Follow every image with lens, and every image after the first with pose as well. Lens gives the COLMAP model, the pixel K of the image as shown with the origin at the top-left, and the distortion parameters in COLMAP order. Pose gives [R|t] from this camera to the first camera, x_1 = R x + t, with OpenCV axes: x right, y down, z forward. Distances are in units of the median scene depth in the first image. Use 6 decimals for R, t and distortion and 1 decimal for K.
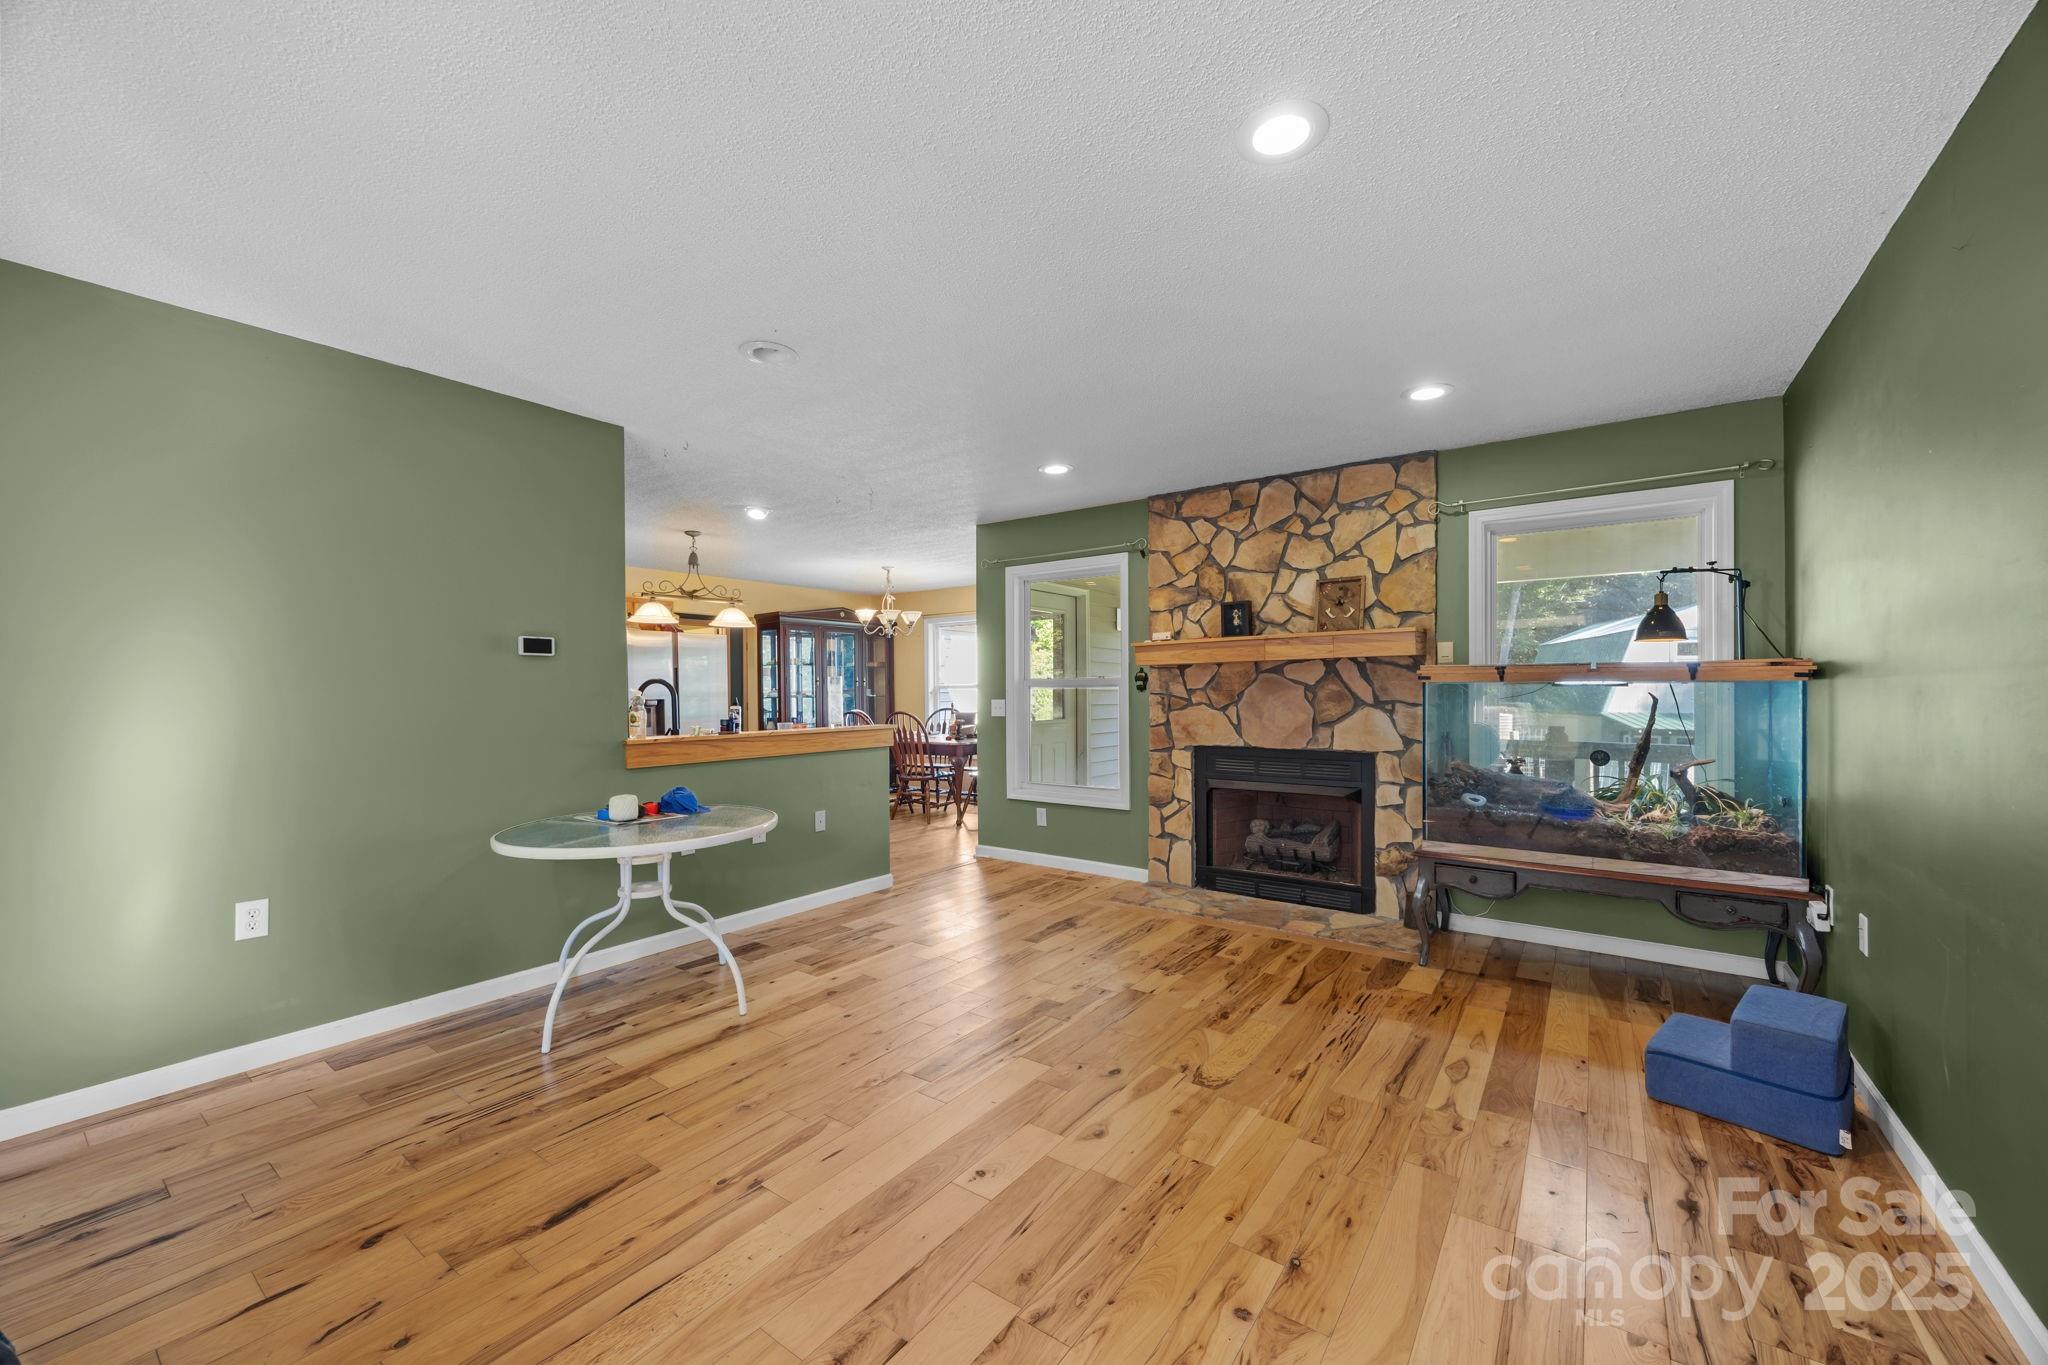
lens RADIAL K [[786.5, 0, 1029.8], [0, 786.5, 691.7], [0, 0, 1]] dist [0.001348, -0.000326]
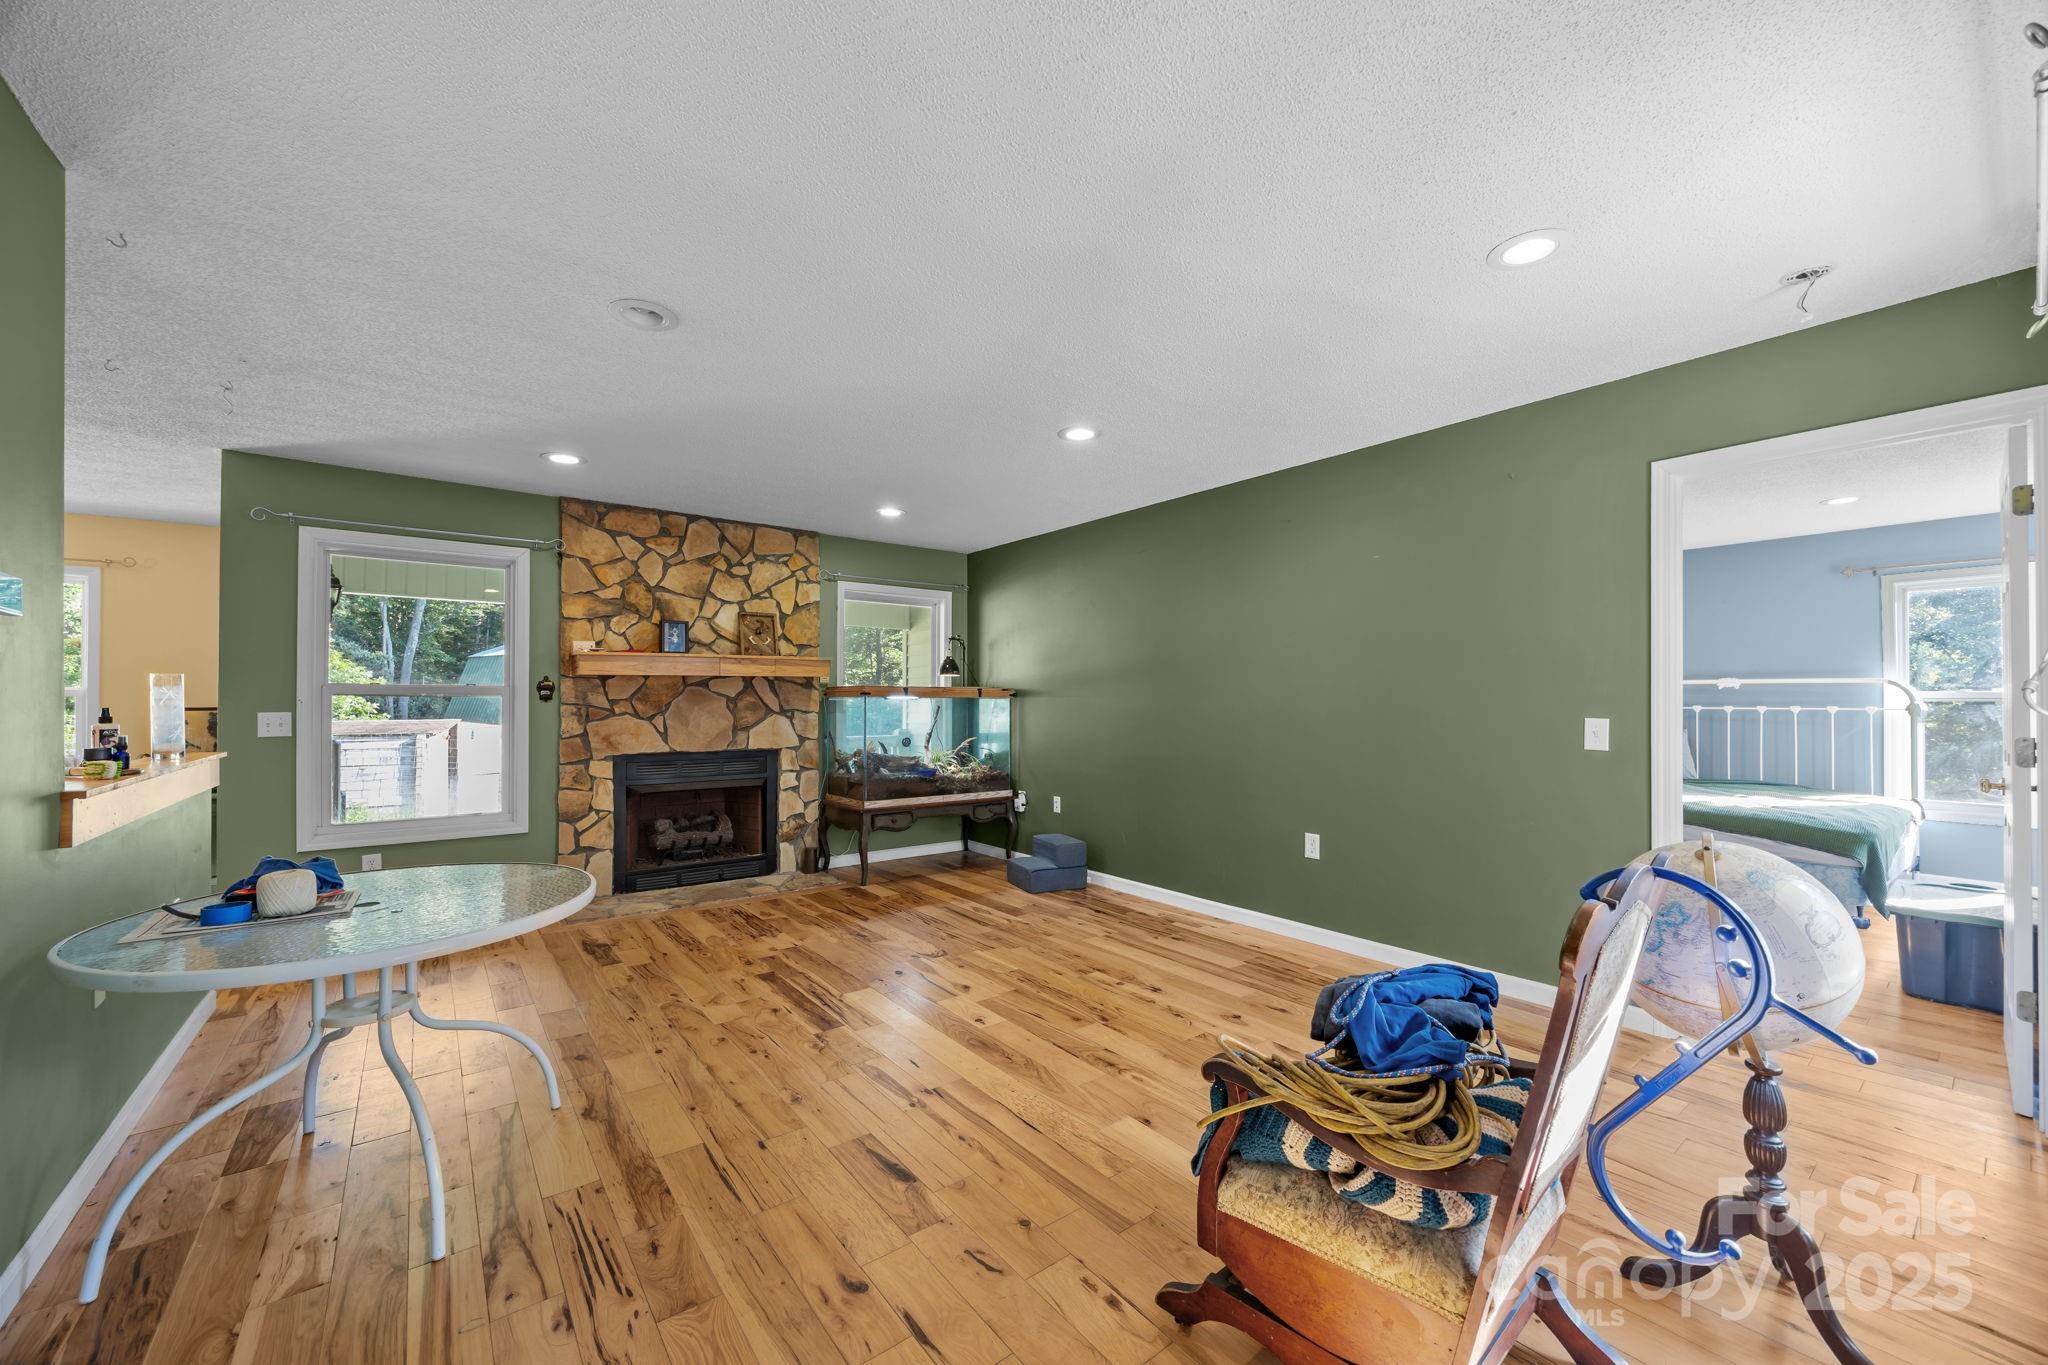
lens RADIAL K [[786.5, 0, 1029.8], [0, 786.5, 692.8], [0, 0, 1]] dist [0.001348, -0.000326]
pose [[0.283126, 0.015246, 0.958962, -0.705224], [-0.001804, 0.999880, -0.015364, 0.003034], [-0.959081, 0.002620, 0.283119, 0.224949]]
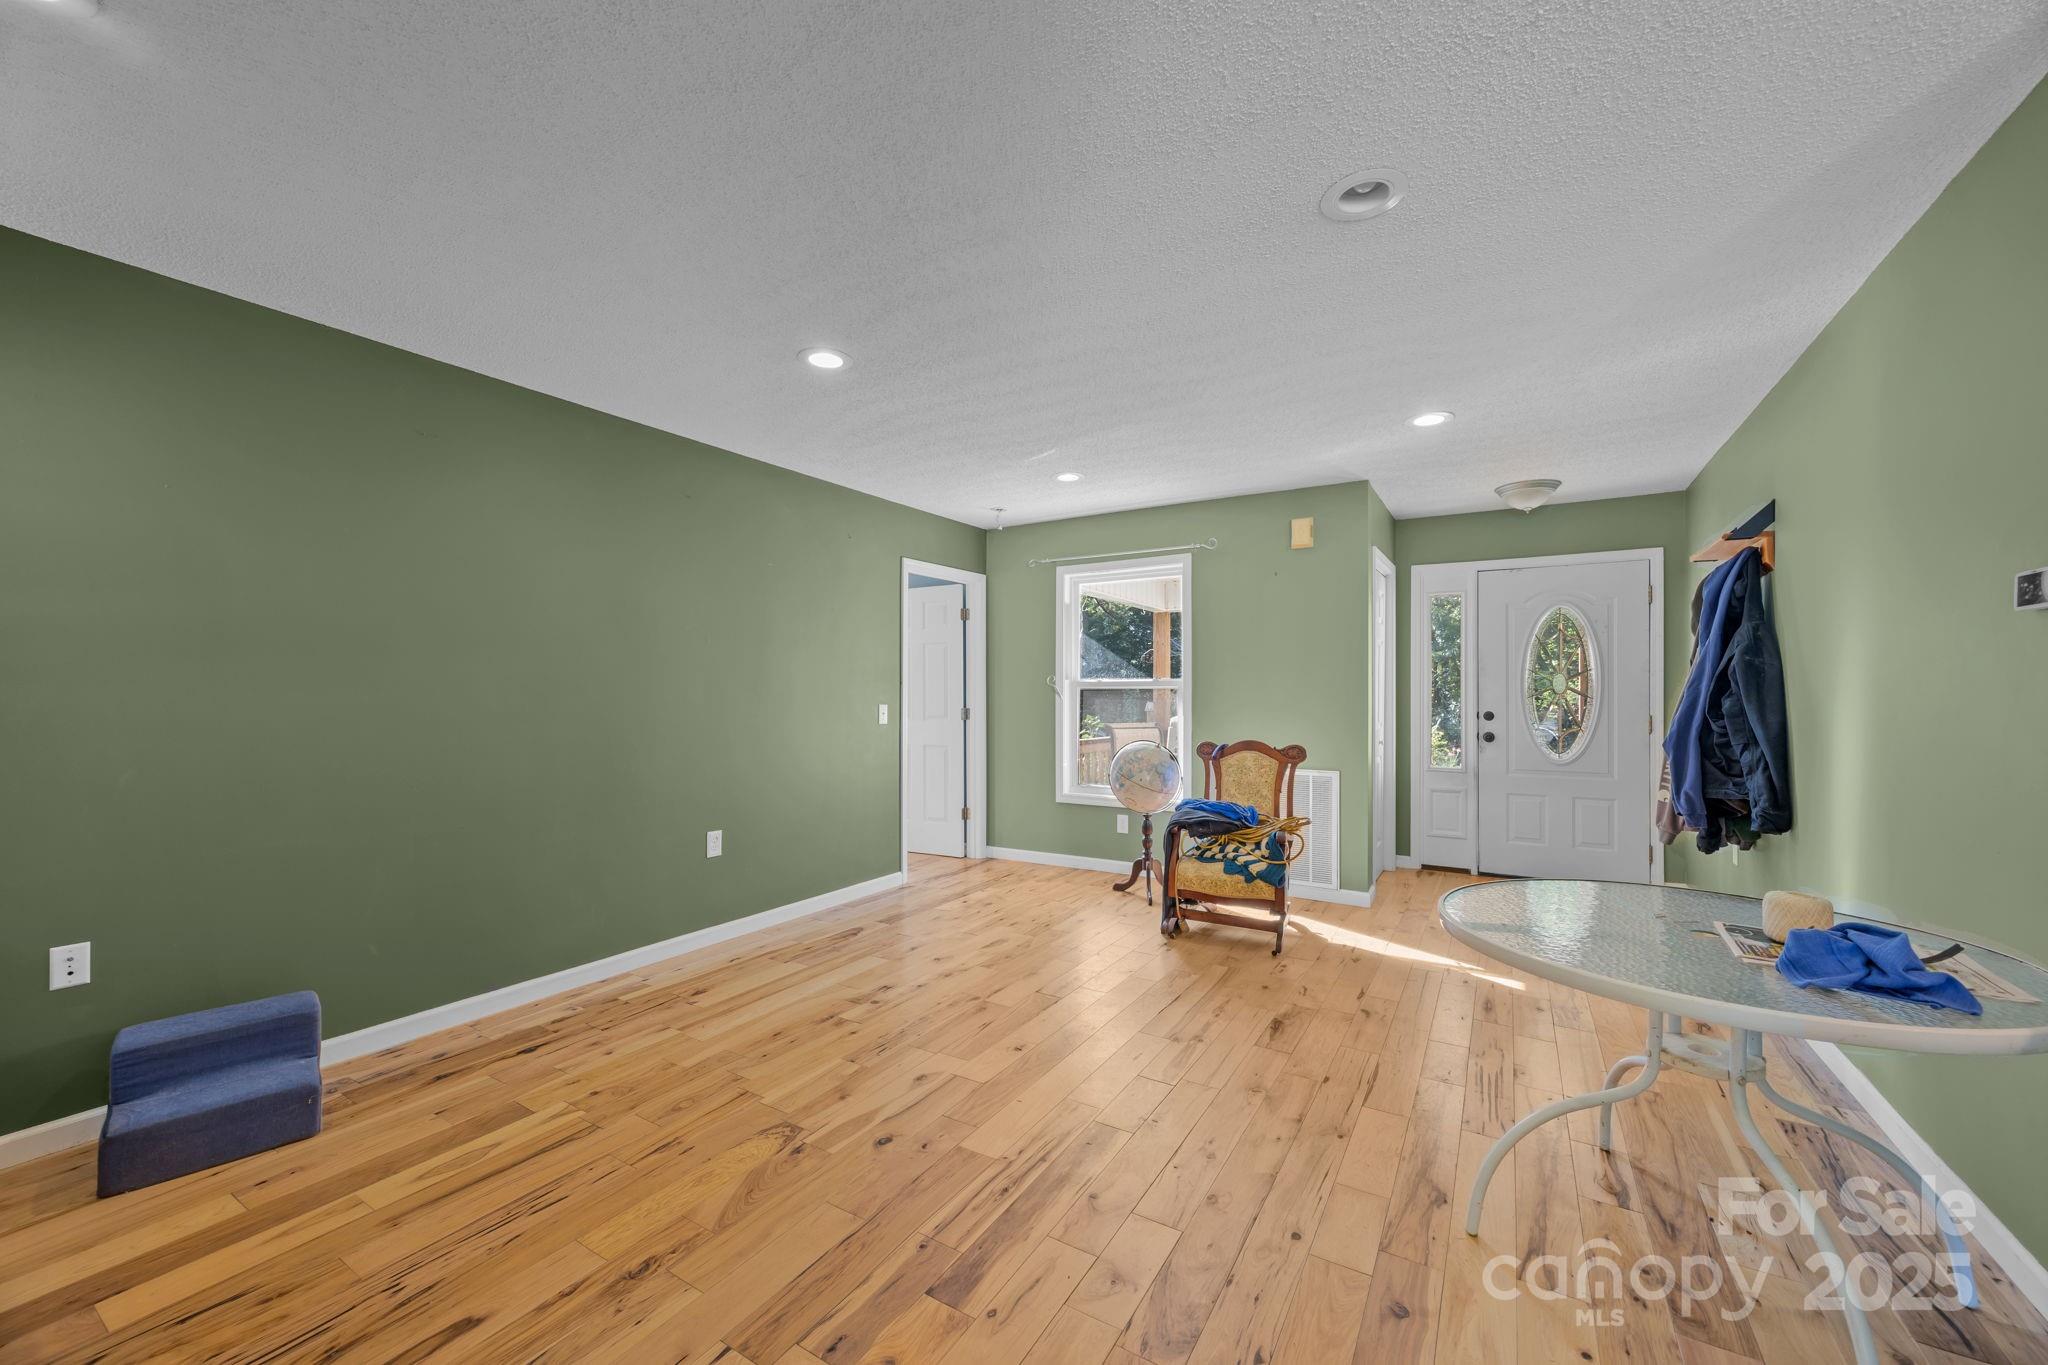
lens RADIAL K [[786.5, 0, 1025.1], [0, 786.5, 693.9], [0, 0, 1]] dist [0.001348, -0.000326]
pose [[-0.997629, 0.007801, -0.068374, 0.006599], [0.007855, 0.999969, -0.000519, 0.000546], [0.068368, -0.001055, -0.997660, 1.112359]]
